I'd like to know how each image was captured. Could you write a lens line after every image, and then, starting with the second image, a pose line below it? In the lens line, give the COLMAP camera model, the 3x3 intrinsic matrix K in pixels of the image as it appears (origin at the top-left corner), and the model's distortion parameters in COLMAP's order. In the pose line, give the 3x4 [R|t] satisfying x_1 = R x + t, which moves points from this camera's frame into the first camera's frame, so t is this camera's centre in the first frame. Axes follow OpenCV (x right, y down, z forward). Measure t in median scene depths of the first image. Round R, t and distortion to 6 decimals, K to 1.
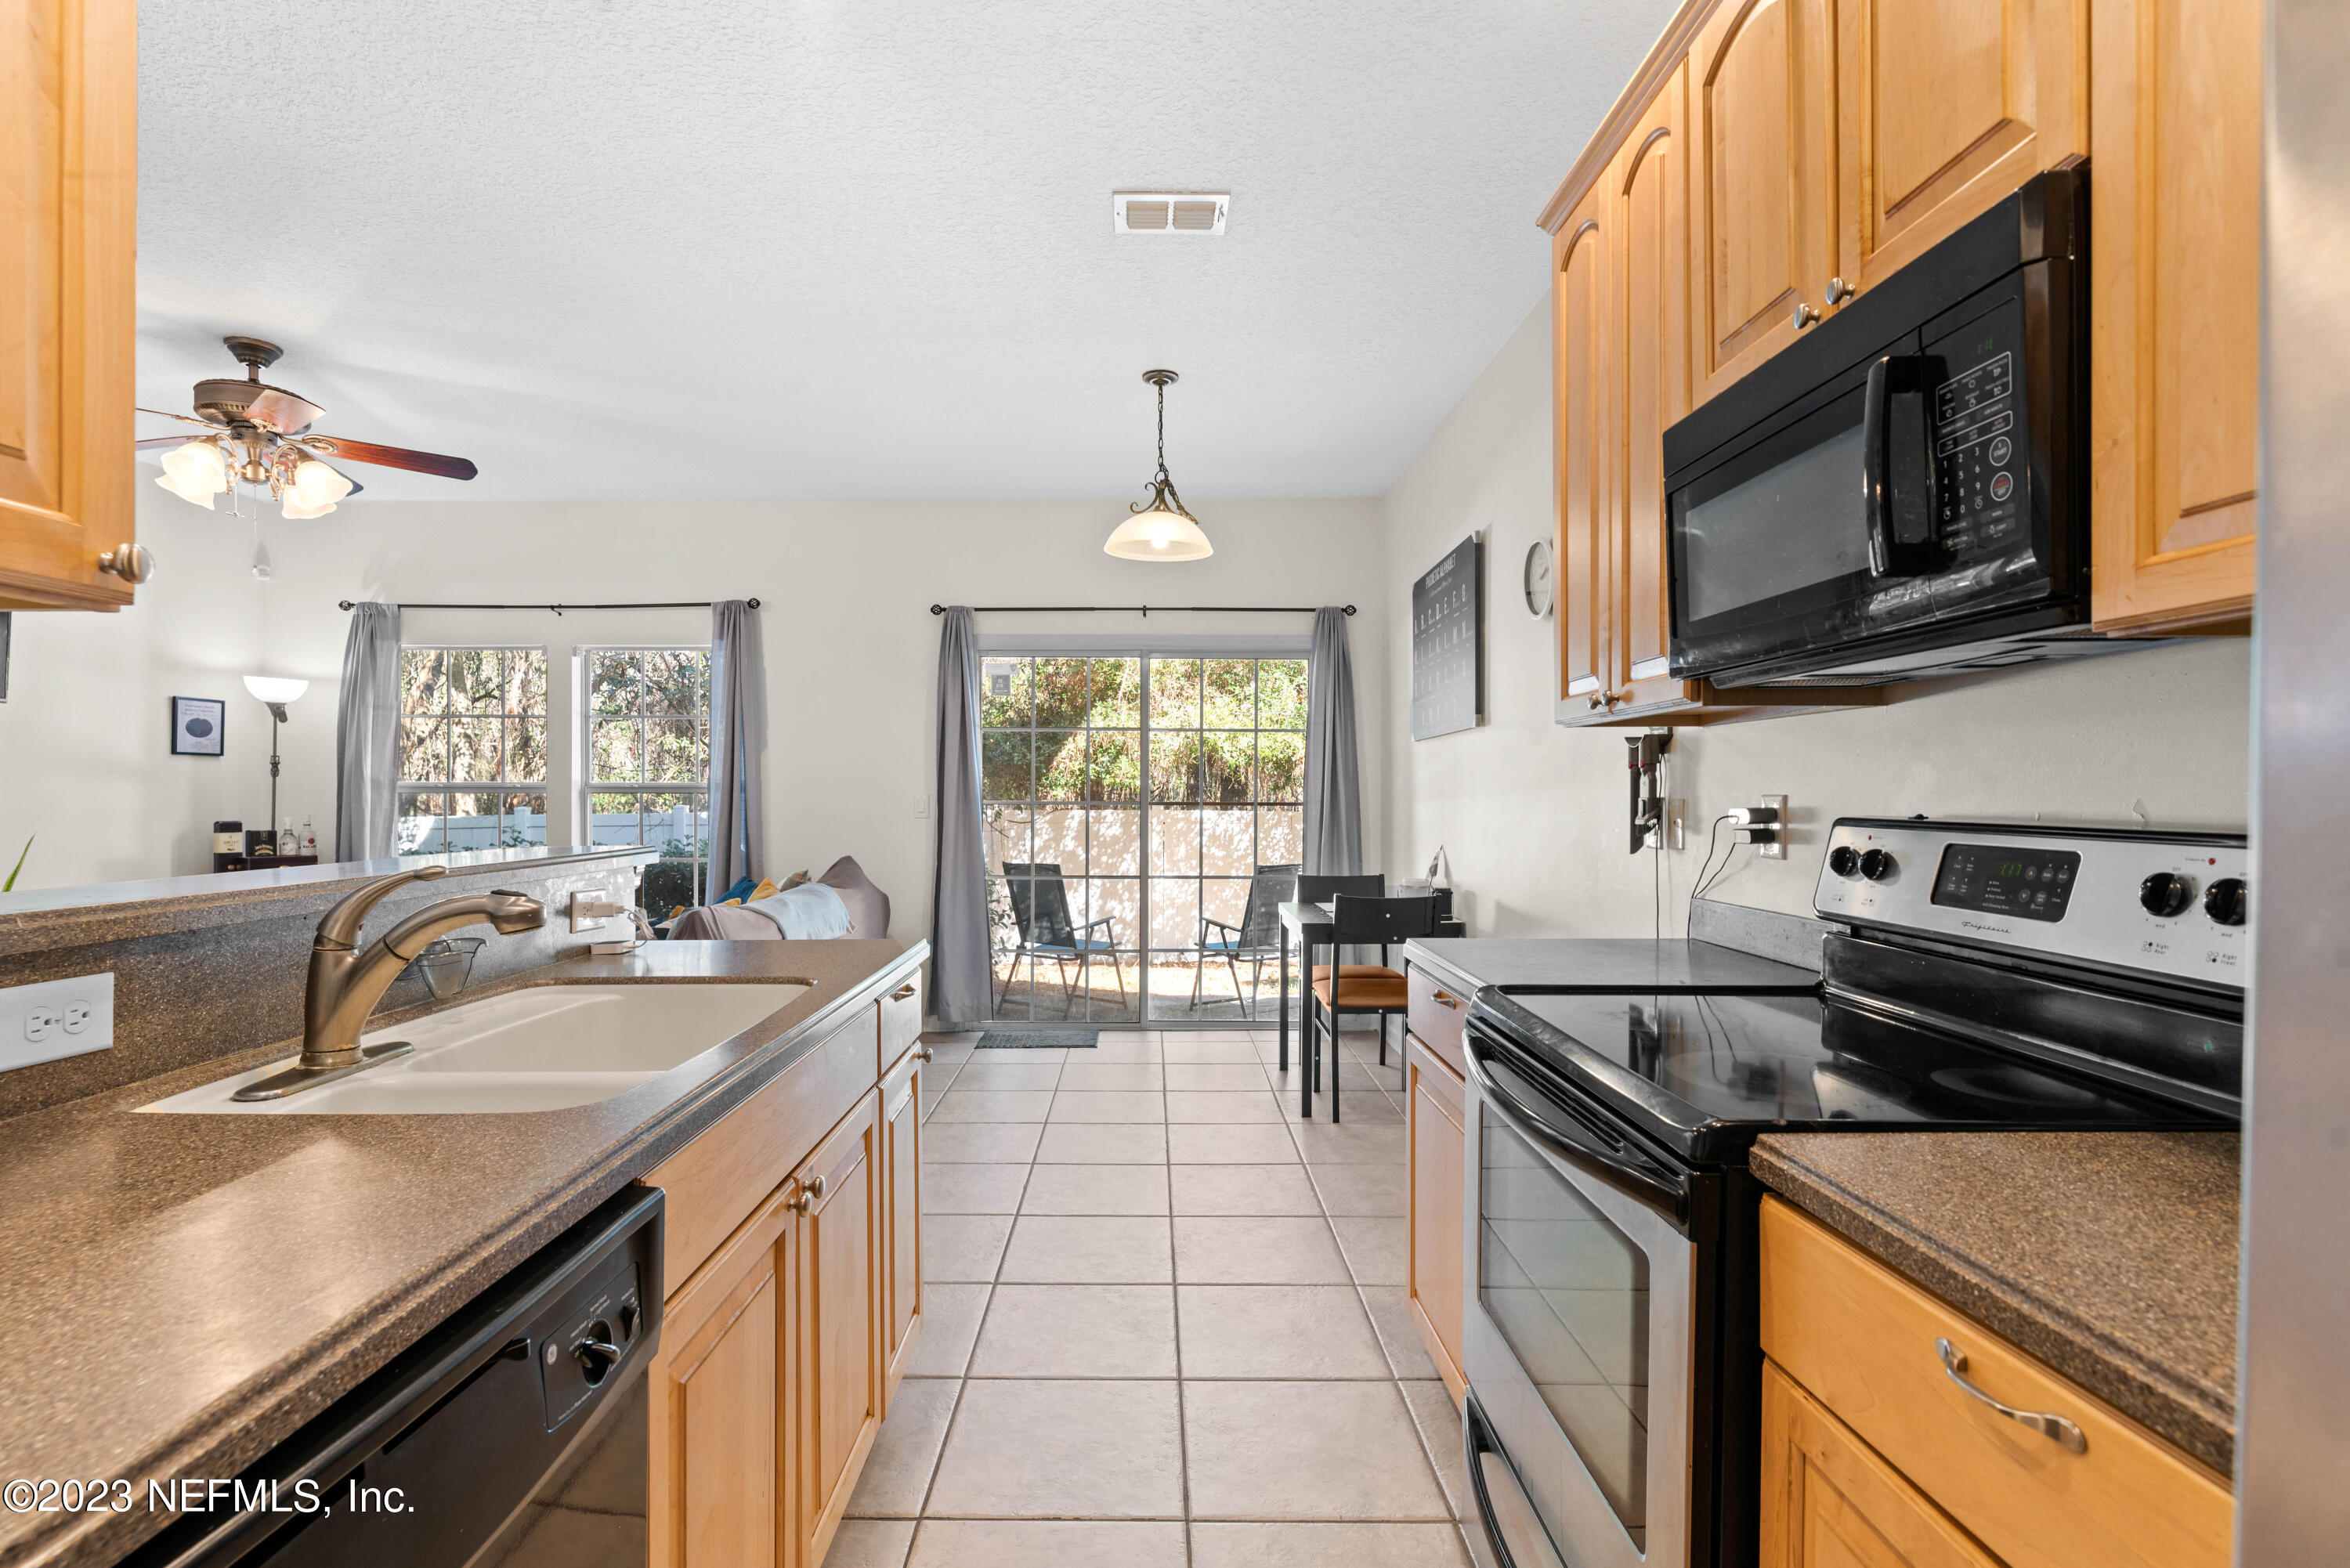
lens RADIAL K [[1125.8, 0, 1169.9], [0, 1125.8, 792.5], [0, 0, 1]] dist [-0.001416, 0.000154]
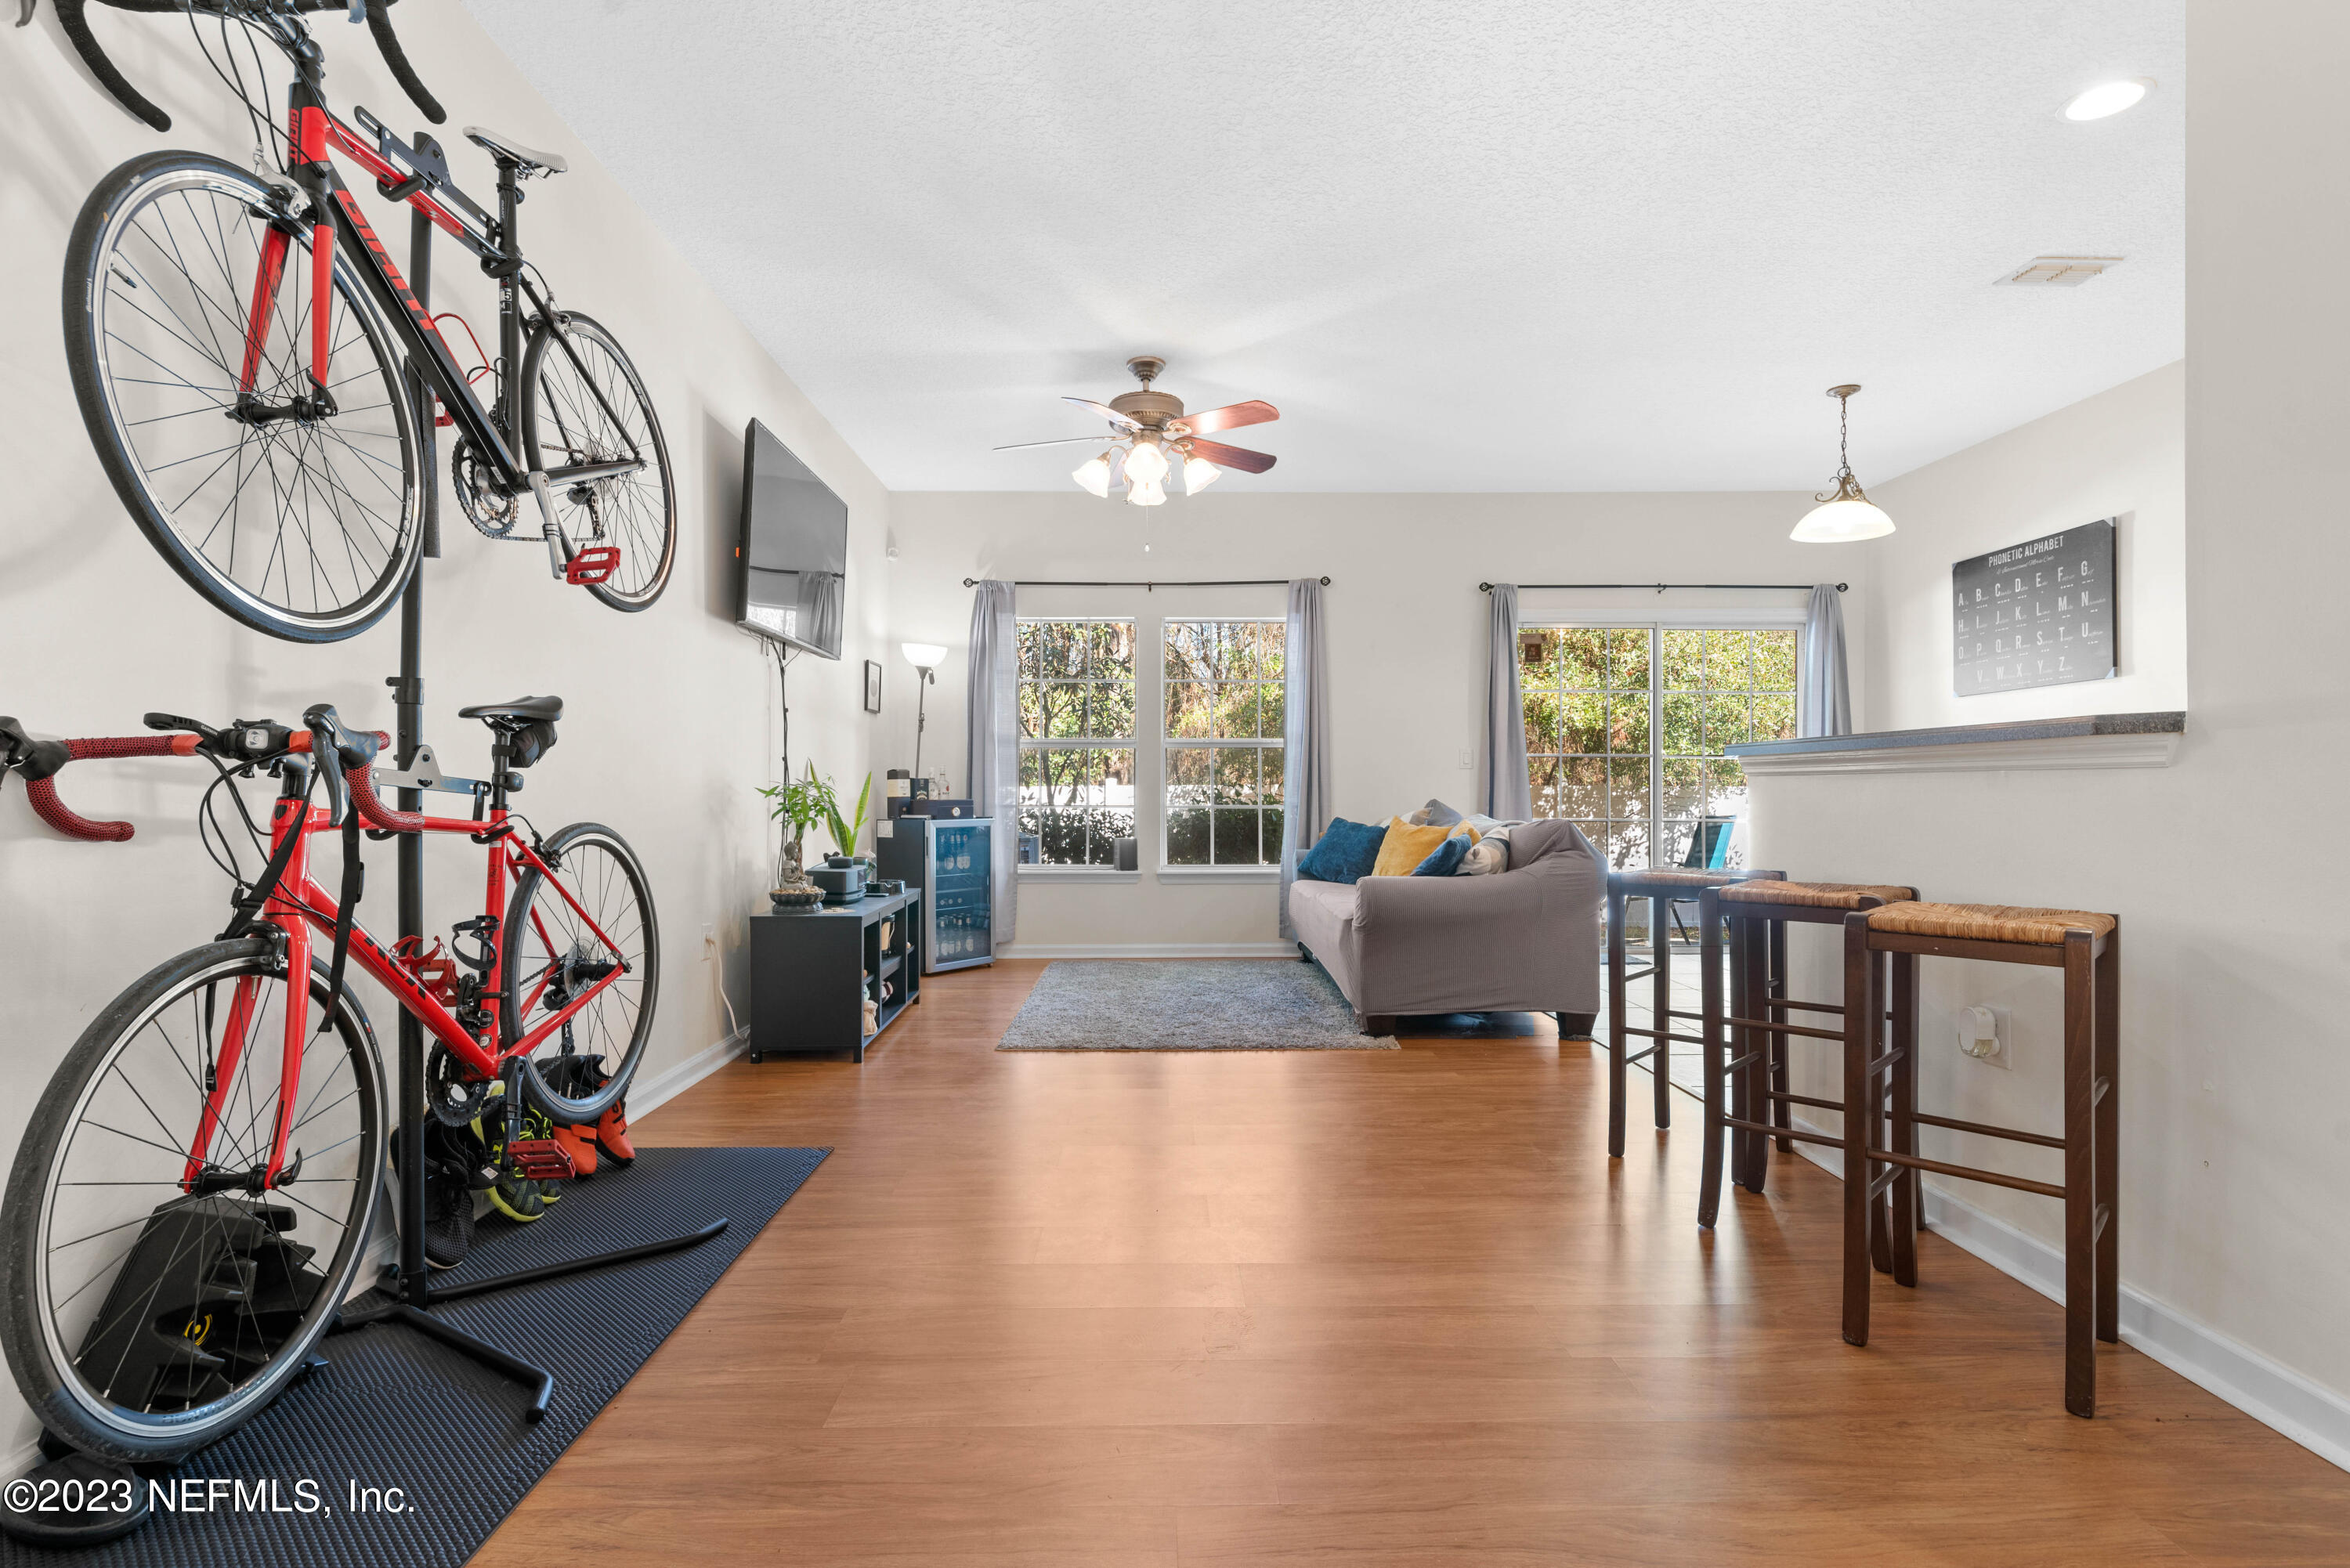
lens RADIAL K [[1125.8, 0, 1177.6], [0, 1125.8, 777.5], [0, 0, 1]] dist [-0.001416, 0.000154]
pose [[0.999941, -0.000911, 0.010853, -0.547885], [0.000987, 0.999976, -0.006929, 0.041115], [-0.010847, 0.006939, 0.999917, -0.149052]]
